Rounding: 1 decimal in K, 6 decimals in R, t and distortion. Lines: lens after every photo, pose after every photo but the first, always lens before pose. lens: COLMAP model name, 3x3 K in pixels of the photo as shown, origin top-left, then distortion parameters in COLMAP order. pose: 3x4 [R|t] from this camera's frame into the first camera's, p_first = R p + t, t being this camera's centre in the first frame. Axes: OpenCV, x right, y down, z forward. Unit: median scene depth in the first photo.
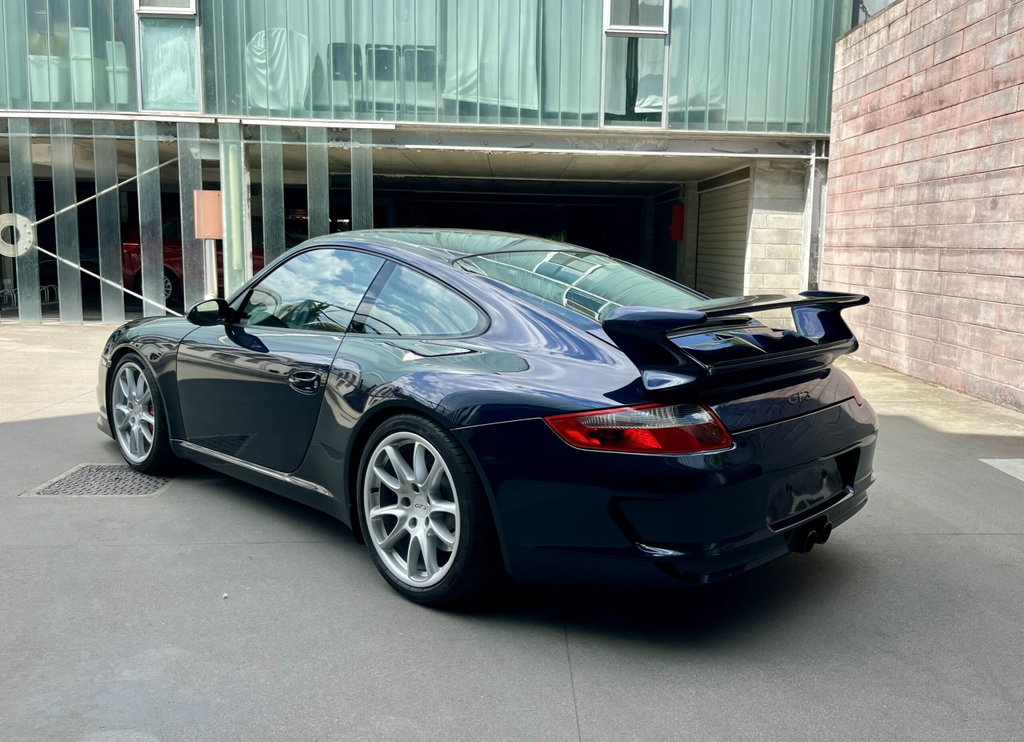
lens RADIAL K [[868.2, 0, 554.4], [0, 868.2, 370.1], [0, 0, 1]] dist [0.005327, -0.004146]
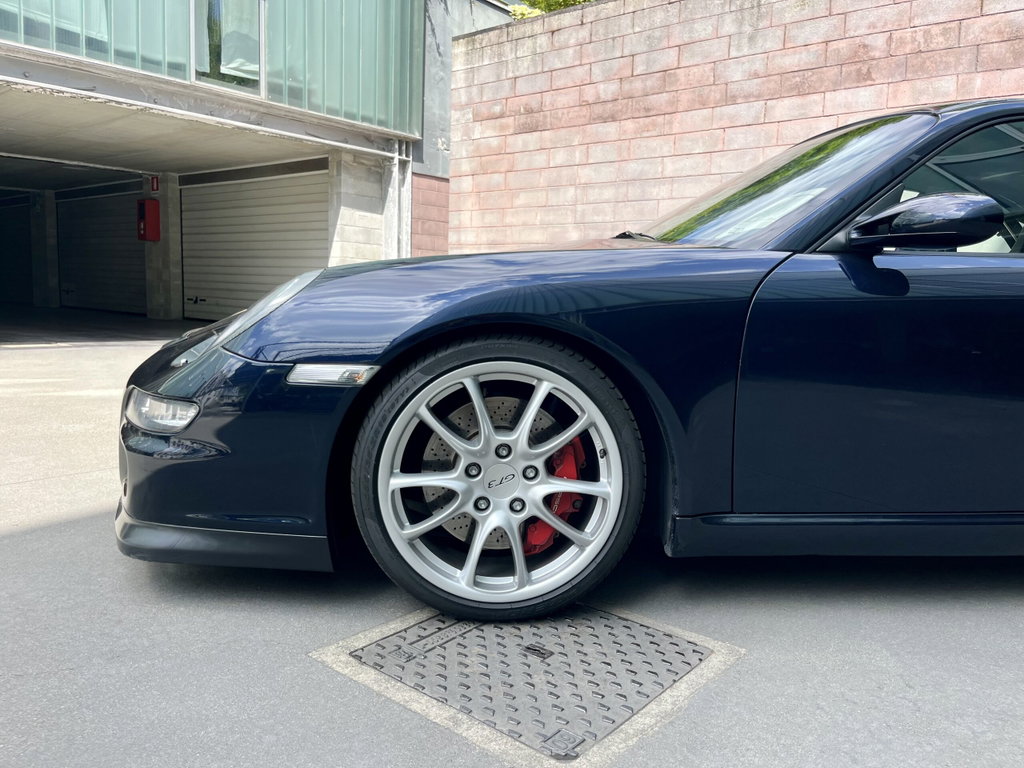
lens RADIAL K [[792.5, 0, 512.0], [0, 792.5, 384.0], [0, 0, 1]] dist [0.068232, -0.104453]
pose [[0.680013, -0.080697, 0.728746, -0.302534], [0.084635, 0.995920, 0.031307, -0.003394], [-0.728299, 0.040388, 0.684068, 0.297826]]
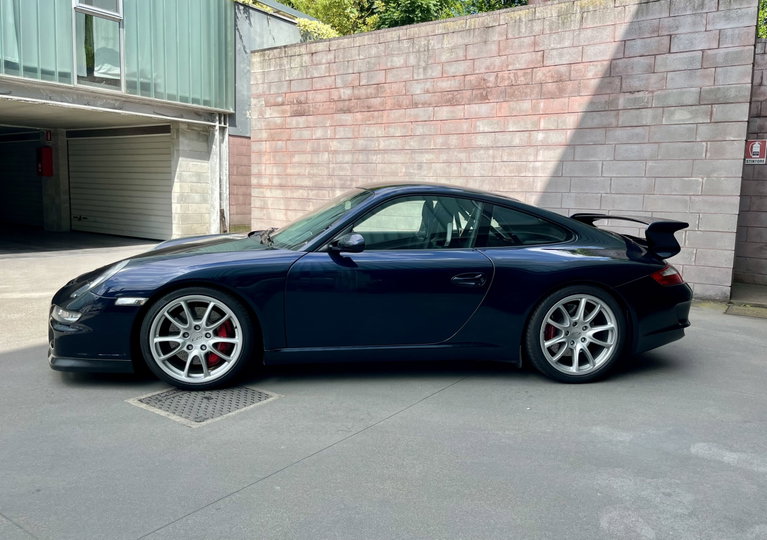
lens RADIAL K [[622.0, 0, 383.5], [0, 622.0, 270.0], [0, 0, 1]] dist [0.069693, -0.106100]
pose [[0.624873, -0.097222, 0.774649, -0.383660], [0.096113, 0.994248, 0.047253, -0.022014], [-0.774788, 0.044926, 0.630623, 0.120739]]
